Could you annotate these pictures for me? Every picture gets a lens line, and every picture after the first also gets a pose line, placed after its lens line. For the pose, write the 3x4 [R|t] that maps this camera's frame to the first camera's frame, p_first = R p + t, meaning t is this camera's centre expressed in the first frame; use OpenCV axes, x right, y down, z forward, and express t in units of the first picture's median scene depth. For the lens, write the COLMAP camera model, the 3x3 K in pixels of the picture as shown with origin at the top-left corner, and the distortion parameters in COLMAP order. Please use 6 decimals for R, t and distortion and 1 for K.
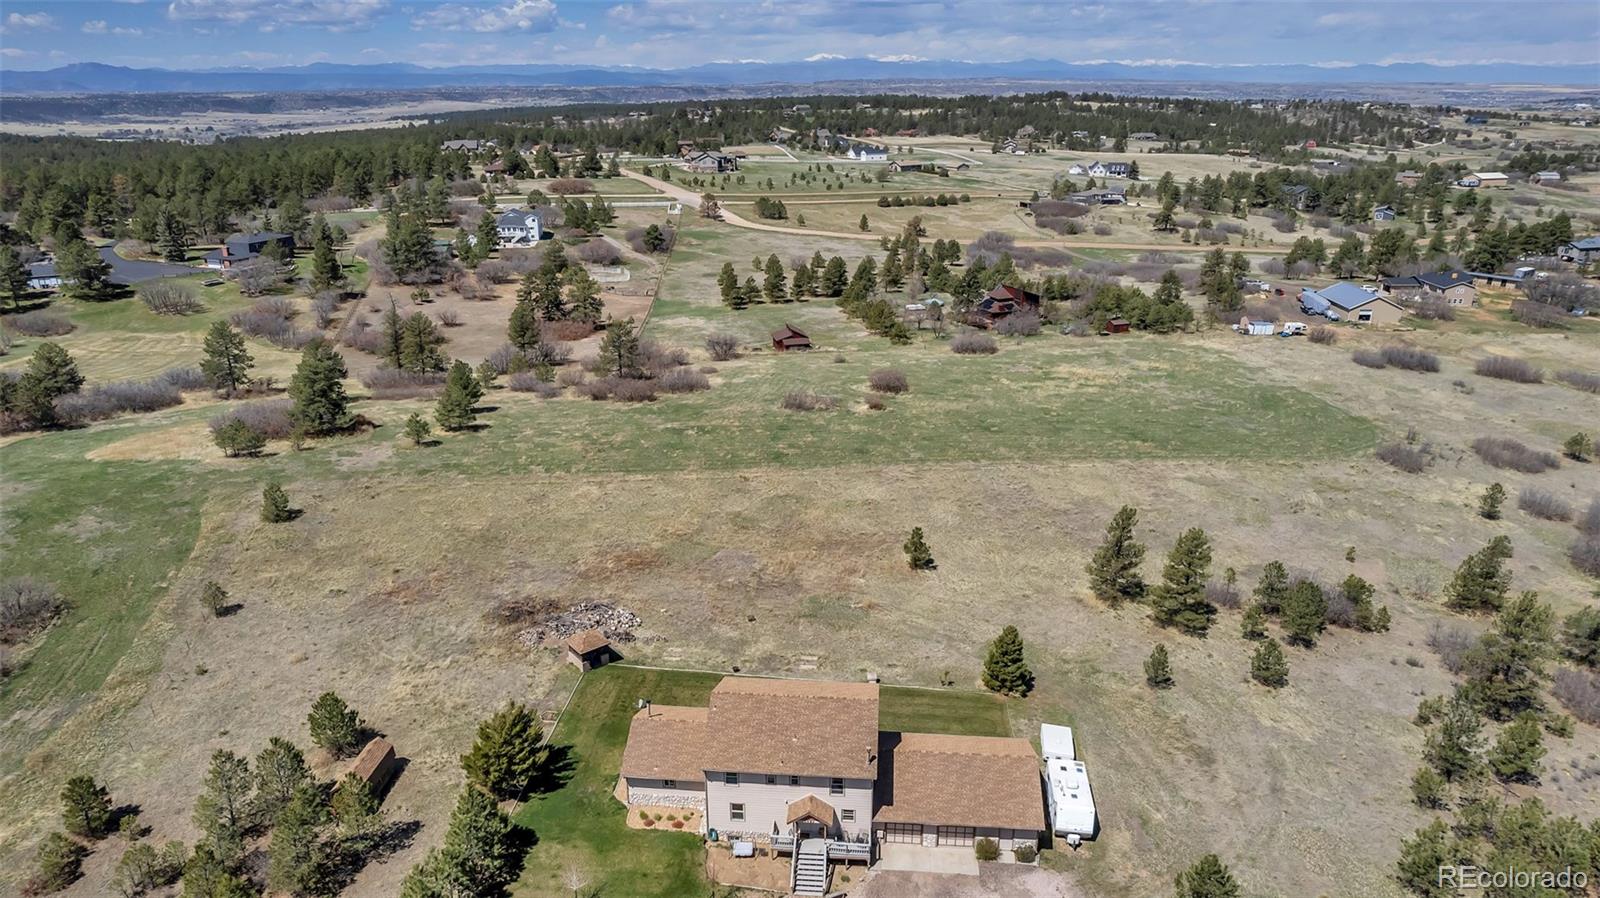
lens RADIAL K [[1042.7, 0, 794.8], [0, 1042.7, 450.8], [0, 0, 1]] dist [-0.068820, 0.075685]
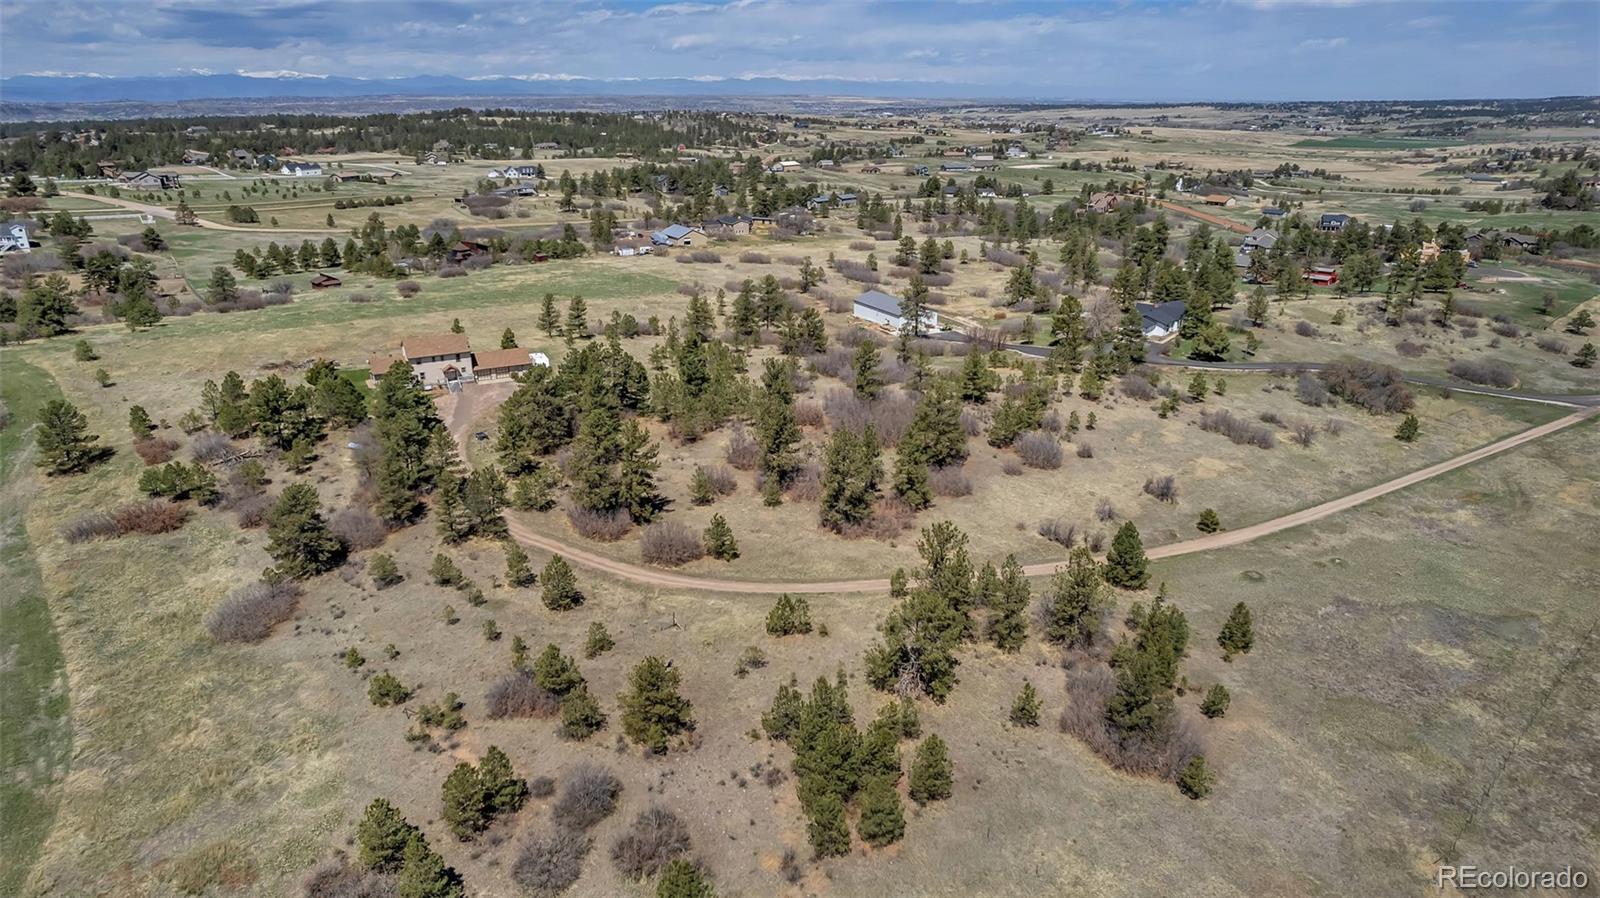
lens RADIAL K [[1042.7, 0, 794.8], [0, 1042.7, 450.8], [0, 0, 1]] dist [-0.068820, 0.075685]
pose [[0.859602, -0.167563, 0.482708, -0.083481], [0.173881, 0.984246, 0.032016, 0.092639], [-0.480468, 0.056413, 0.875196, -0.276414]]
